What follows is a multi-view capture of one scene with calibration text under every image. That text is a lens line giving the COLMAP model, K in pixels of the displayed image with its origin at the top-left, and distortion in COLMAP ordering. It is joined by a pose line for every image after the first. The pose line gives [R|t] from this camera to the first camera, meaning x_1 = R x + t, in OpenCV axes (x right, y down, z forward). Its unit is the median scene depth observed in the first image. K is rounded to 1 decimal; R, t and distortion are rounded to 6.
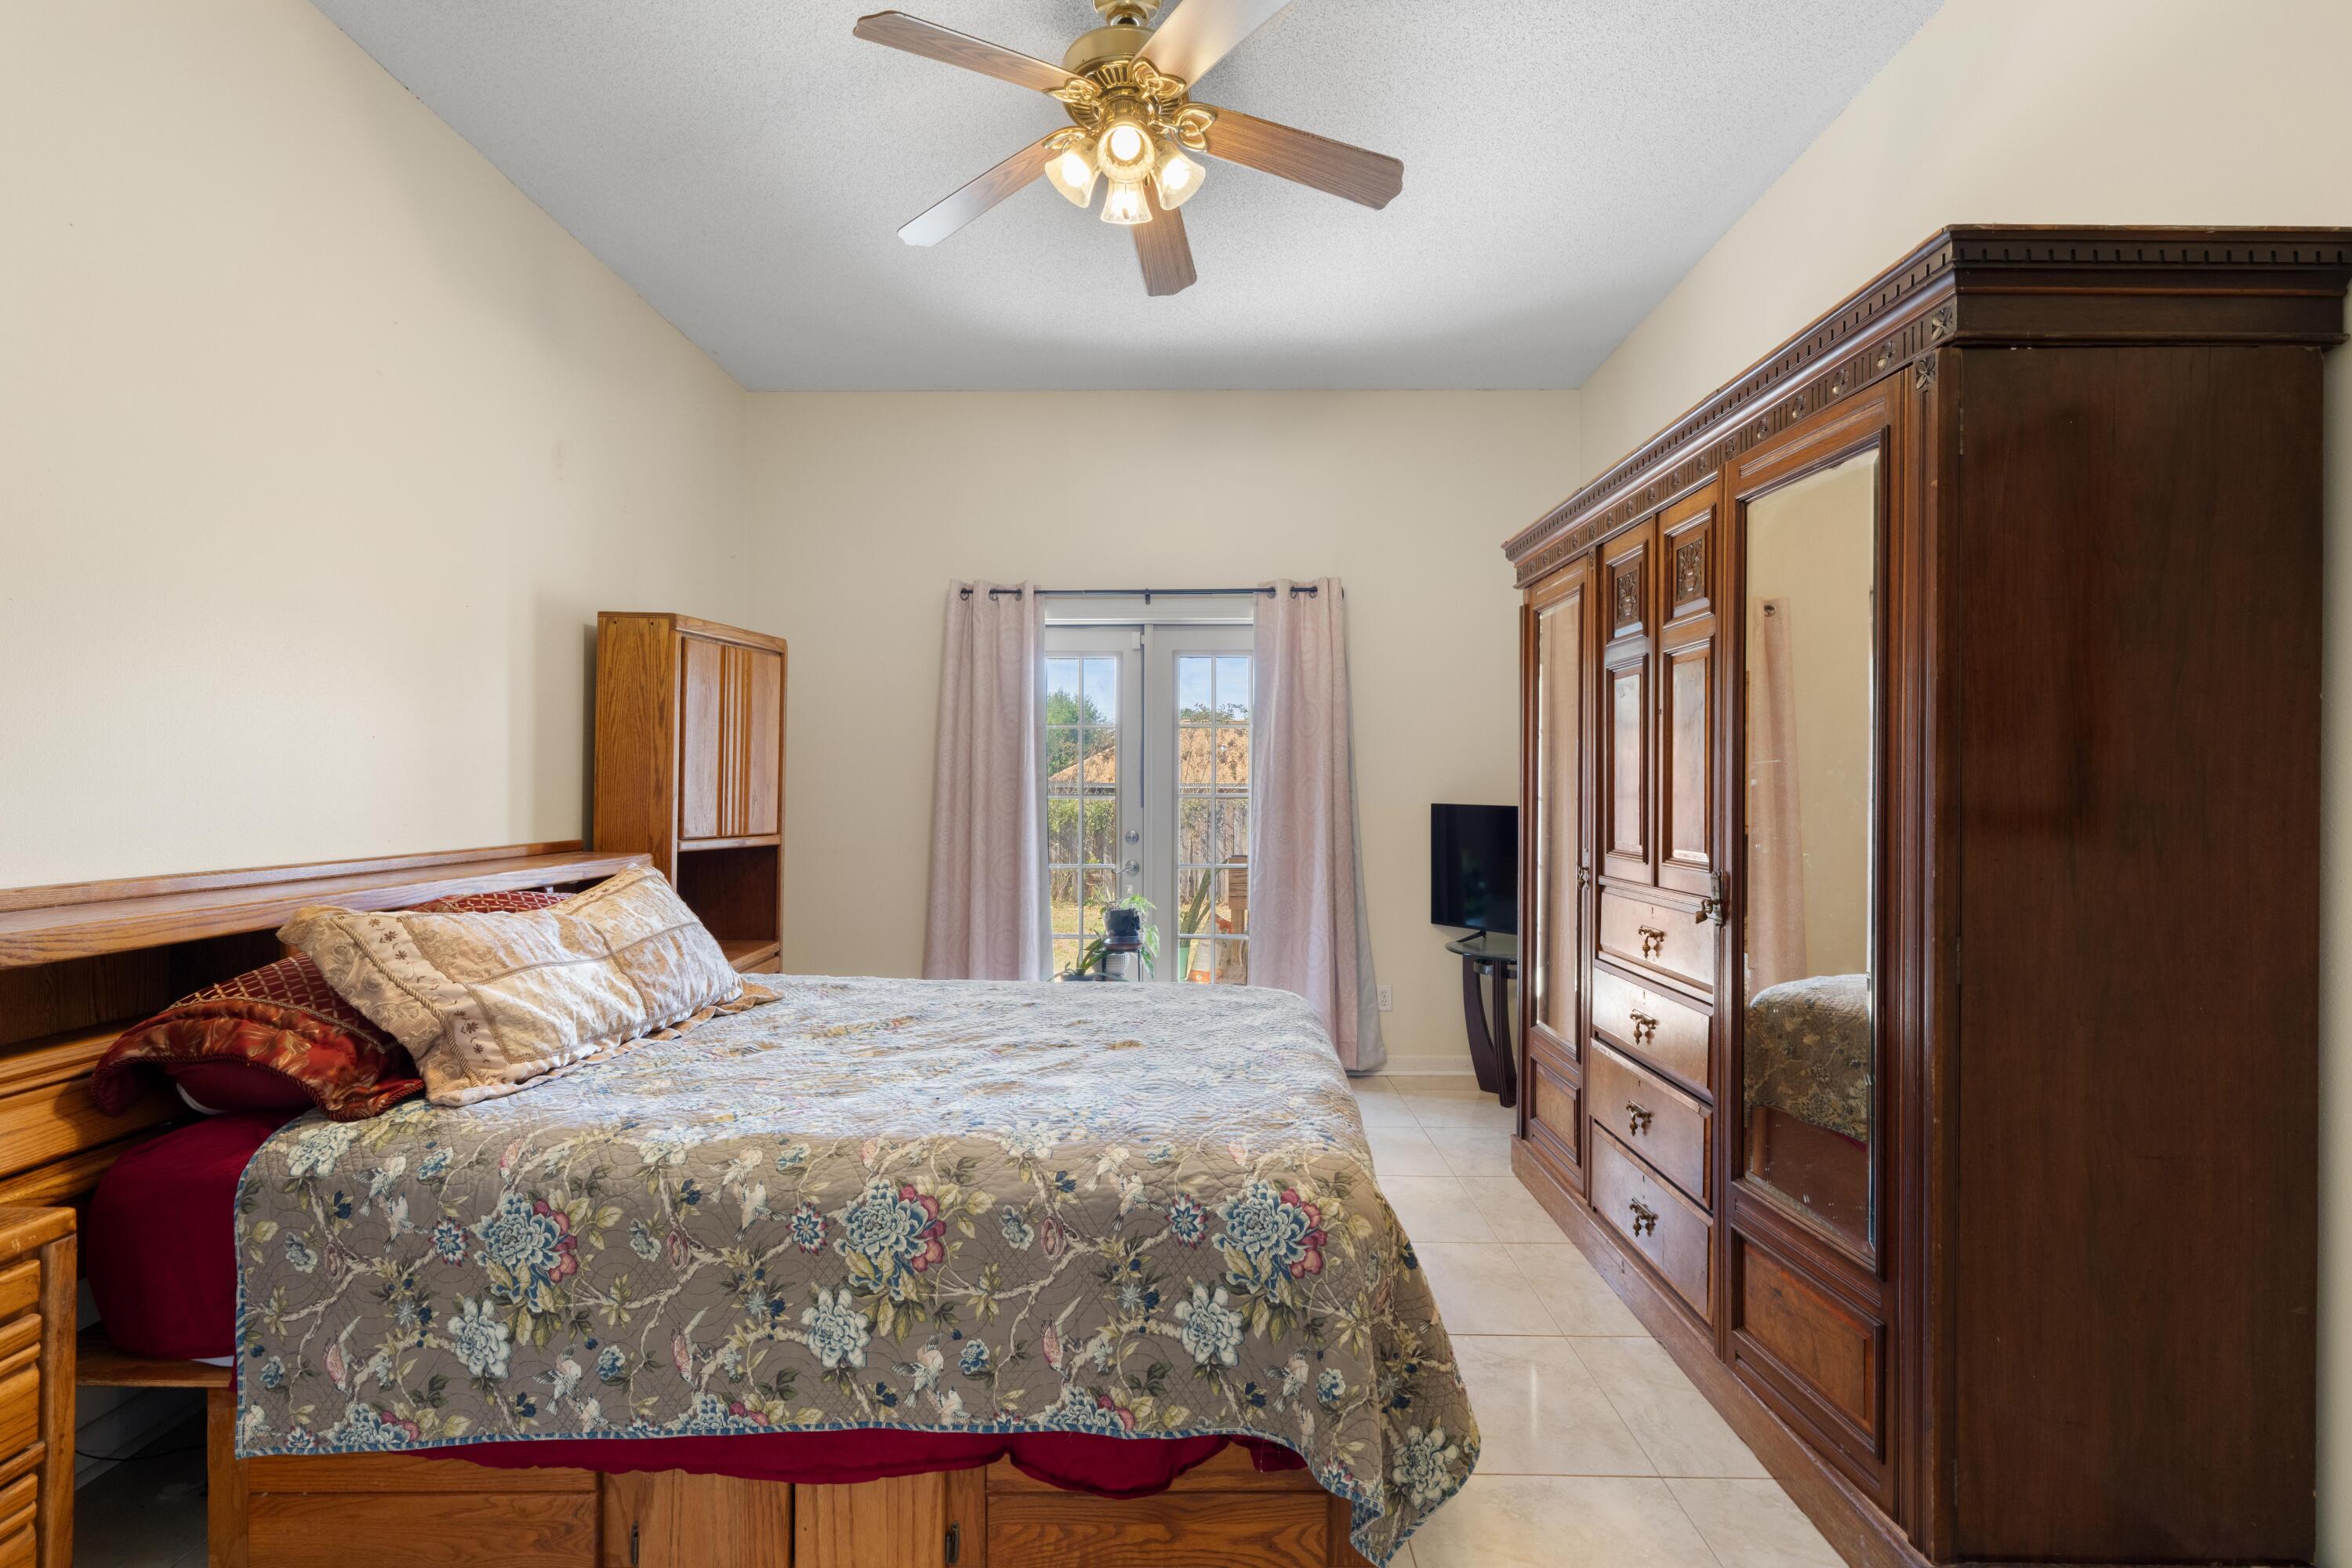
lens RADIAL K [[1074.2, 0, 1176.2], [0, 1074.2, 786.9], [0, 0, 1]] dist [-0.005740, 0.003279]
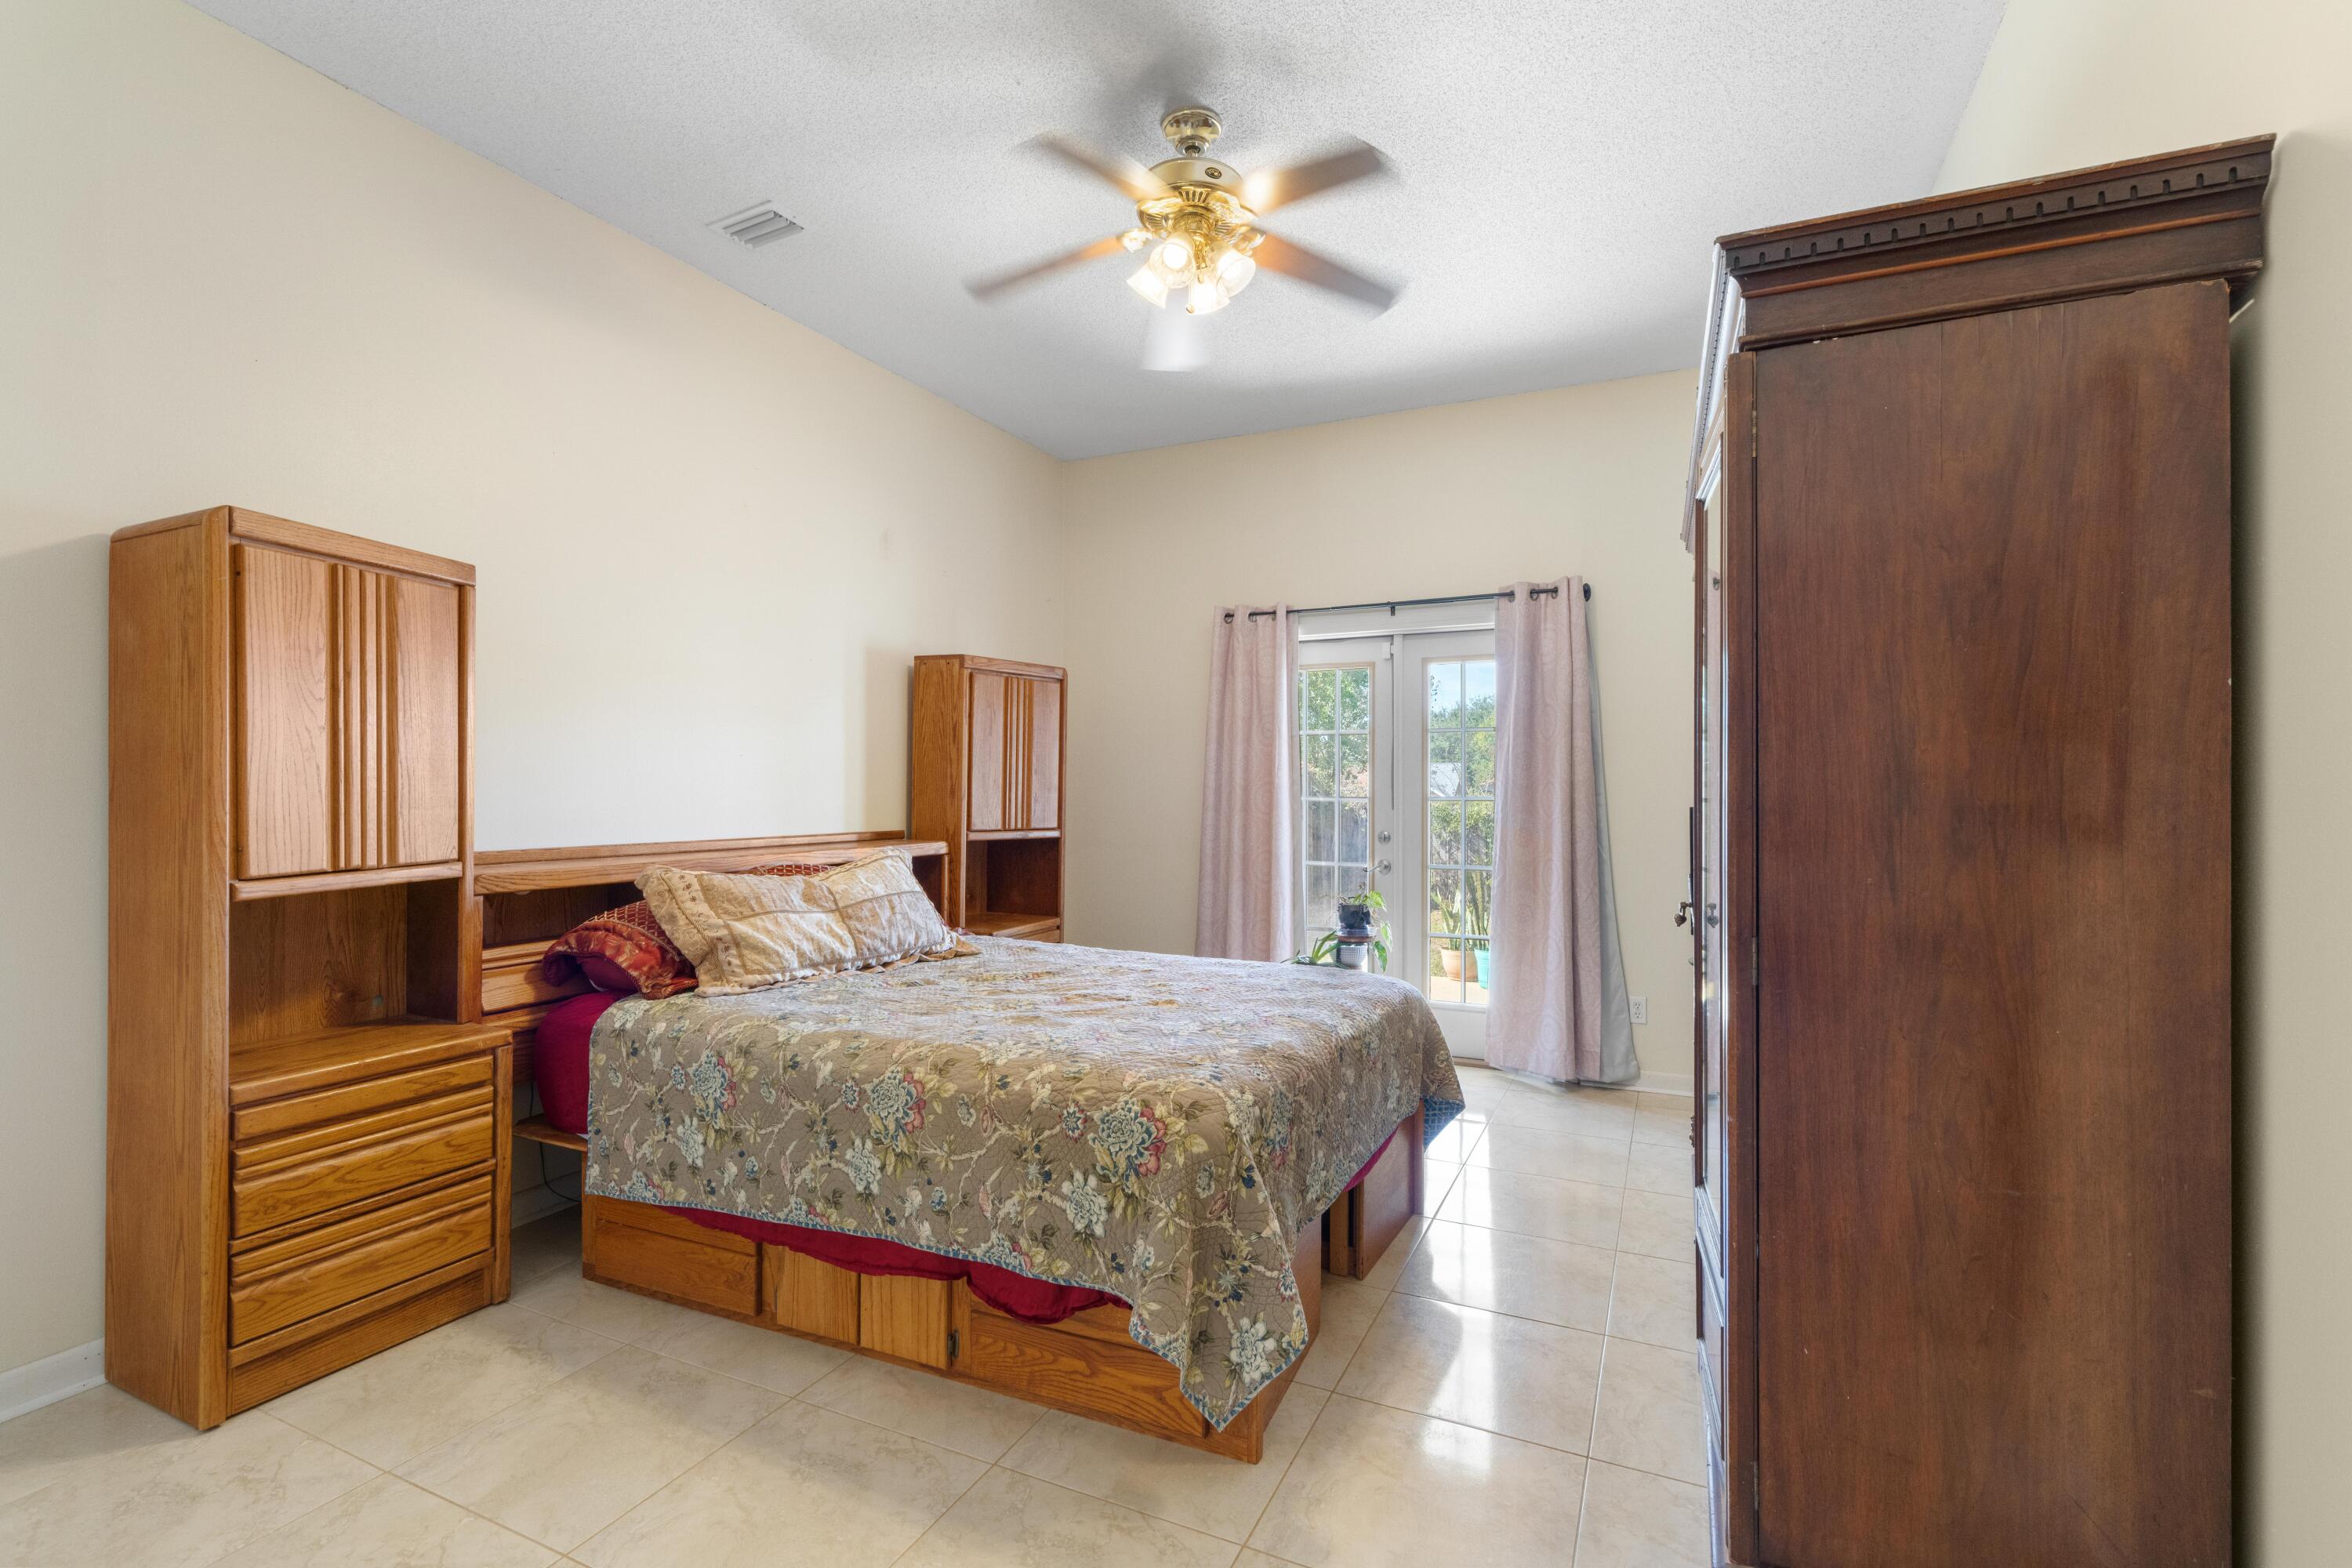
lens RADIAL K [[1074.2, 0, 1169.5], [0, 1074.2, 783.8], [0, 0, 1]] dist [-0.005740, 0.003279]
pose [[0.908551, -0.003144, -0.417763, 0.602135], [0.000609, 0.999981, -0.006201, 0.001814], [0.417774, 0.005379, 0.908535, -0.128079]]
